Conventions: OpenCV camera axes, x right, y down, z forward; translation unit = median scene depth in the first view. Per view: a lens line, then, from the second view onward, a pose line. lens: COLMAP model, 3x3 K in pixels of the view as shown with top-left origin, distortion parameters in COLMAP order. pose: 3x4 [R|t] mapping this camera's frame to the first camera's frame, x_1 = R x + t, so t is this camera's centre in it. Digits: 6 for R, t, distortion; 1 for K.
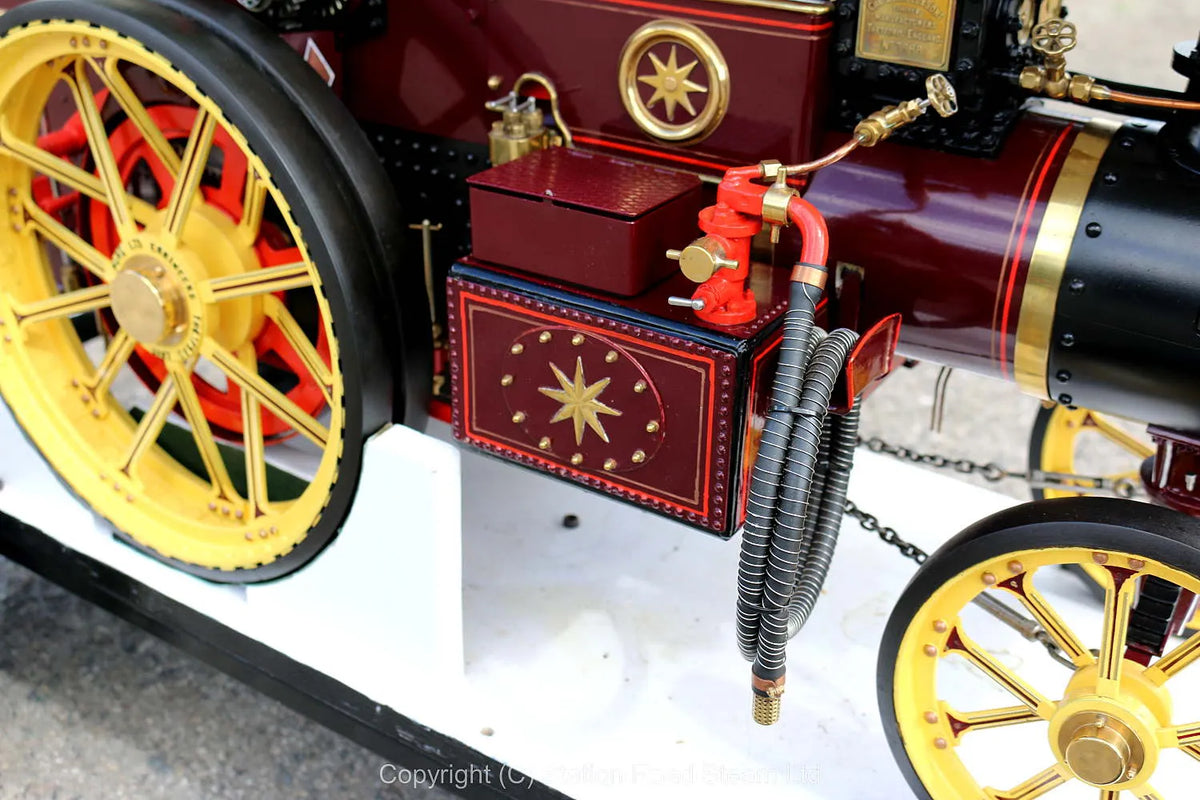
lens RADIAL K [[1364.2, 0, 602.2], [0, 1364.2, 392.7], [0, 0, 1]] dist [-0.074918, 0.000000]
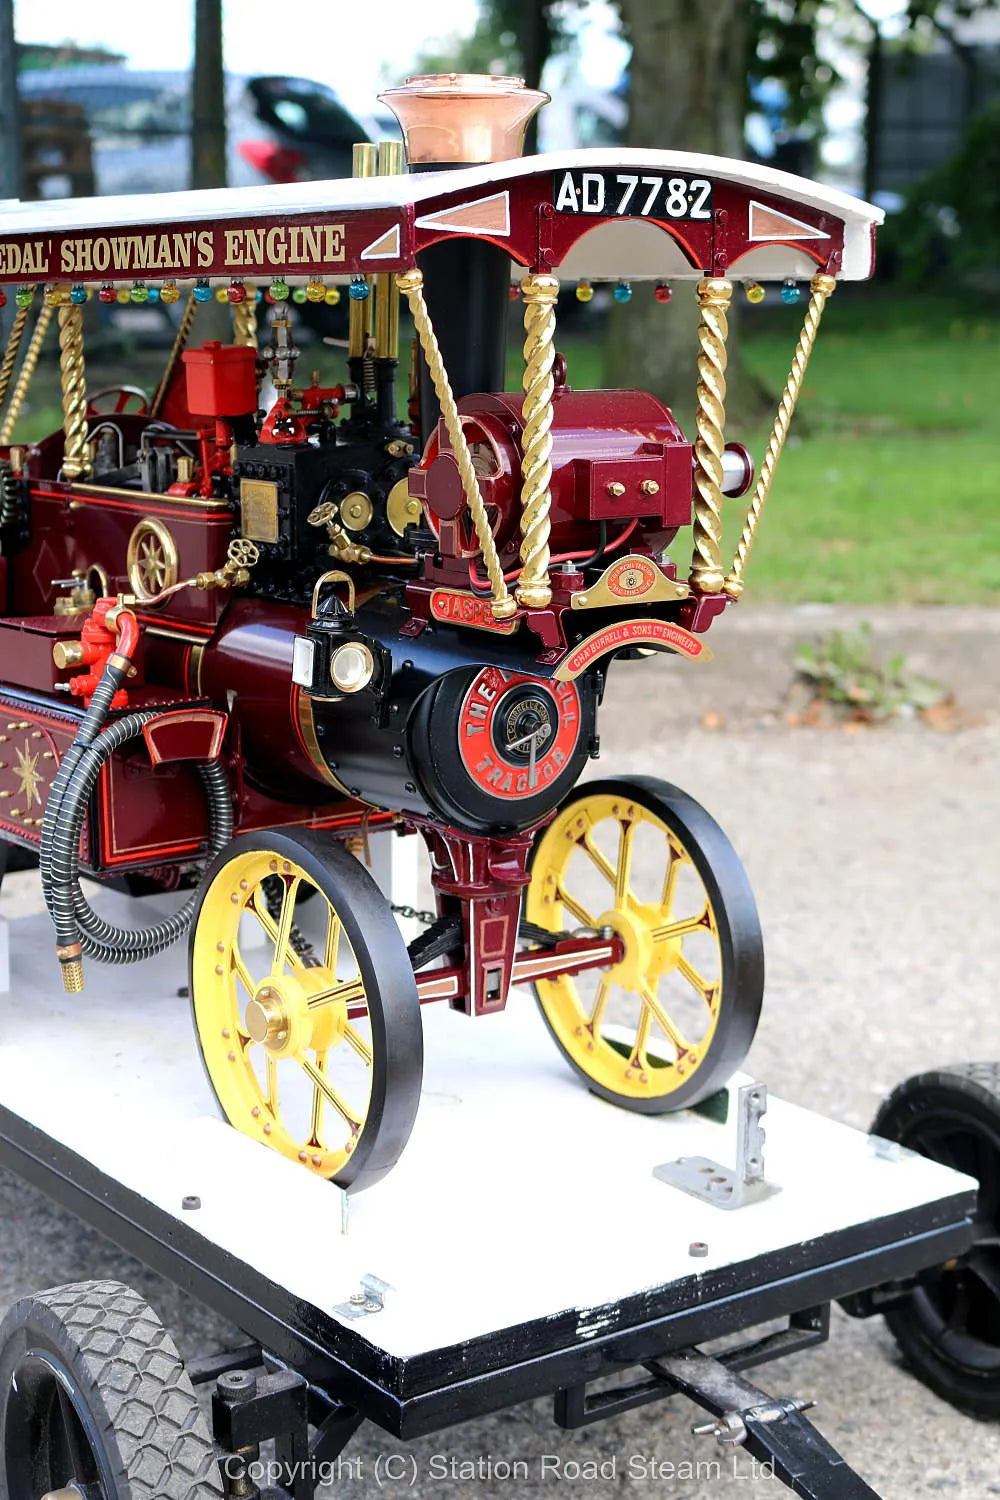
lens RADIAL K [[2479.5, 0, 515.8], [0, 2479.5, 764.6], [0, 0, 1]] dist [-0.025217, 0.000000]
pose [[0.932858, 0.048678, -0.356942, 1.286800], [-0.149339, 0.953936, -0.260200, 0.553352], [0.327833, 0.296035, 0.897156, -1.038419]]
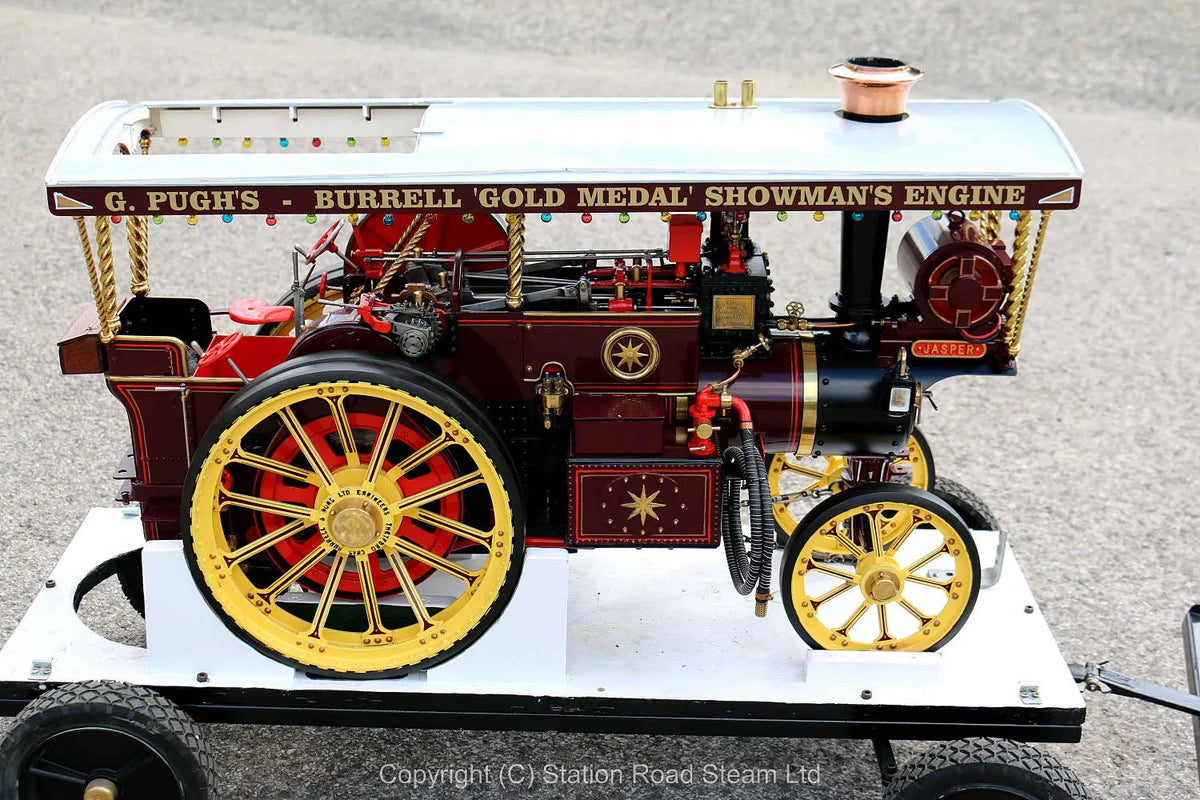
lens RADIAL K [[1727.4, 0, 599.4], [0, 1727.4, 396.0], [0, 0, 1]] dist [-0.061315, 0.000000]
pose [[0.845705, -0.211255, 0.490055, -1.360725], [0.254575, 0.966790, -0.022562, -0.115541], [-0.469014, 0.143837, 0.871399, -1.371296]]
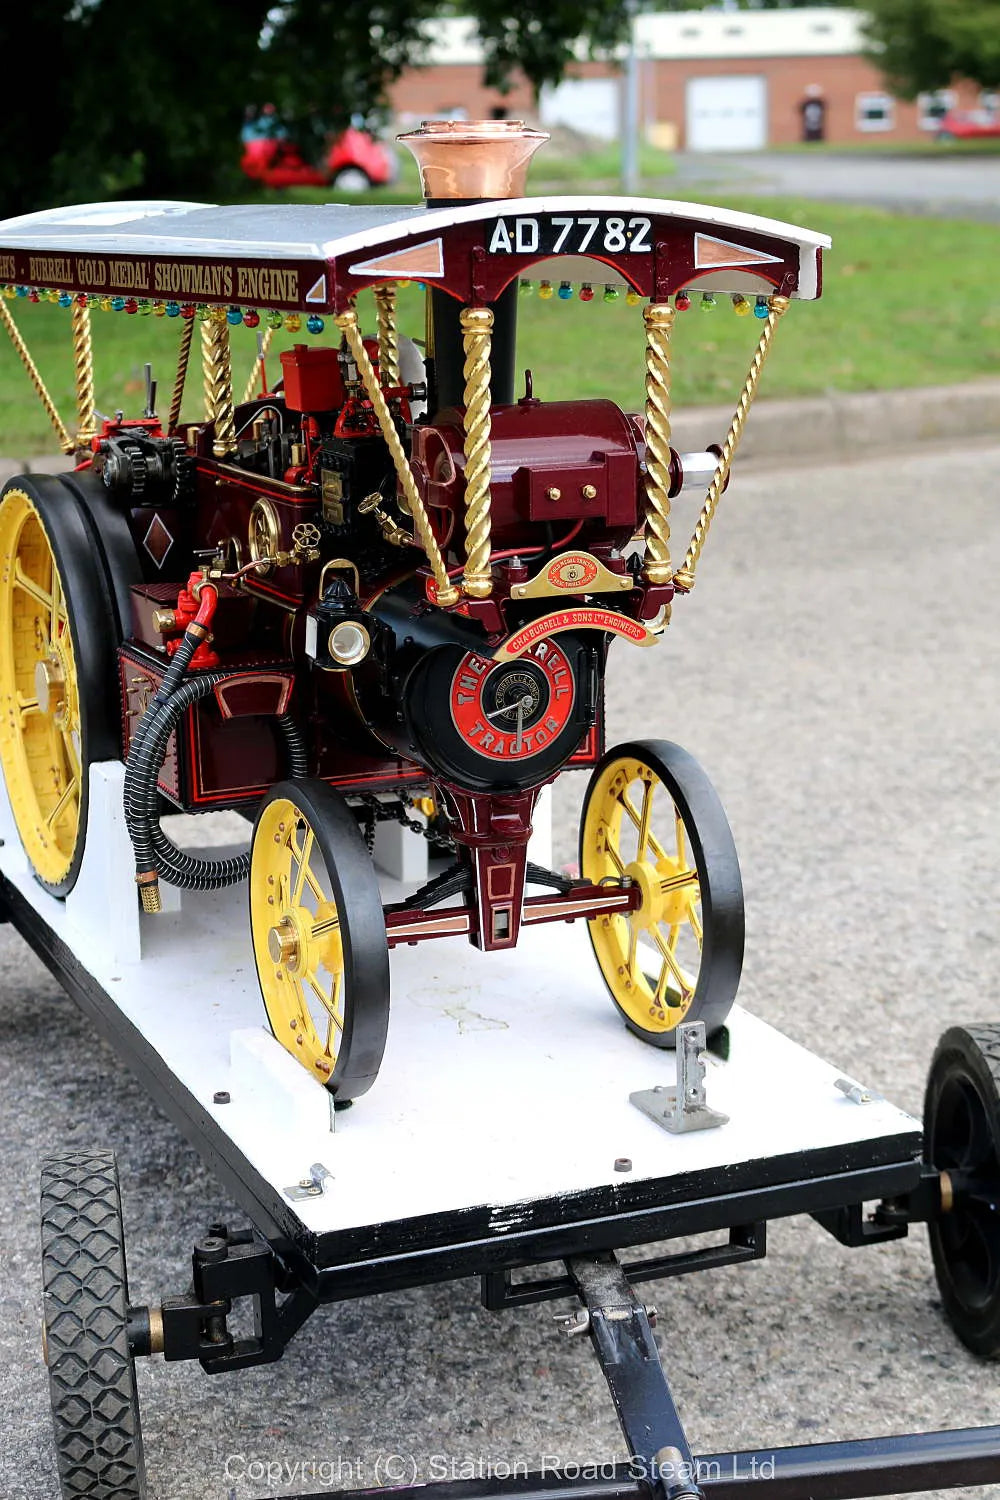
lens RADIAL K [[2678.6, 0, 541.8], [0, 2678.6, 773.0], [0, 0, 1]] dist [-0.012068, 0.000000]
pose [[0.822784, 0.092893, -0.560712, 2.036098], [-0.232138, 0.955437, -0.182351, 0.504025], [0.518786, 0.280198, 0.807682, -1.204369]]
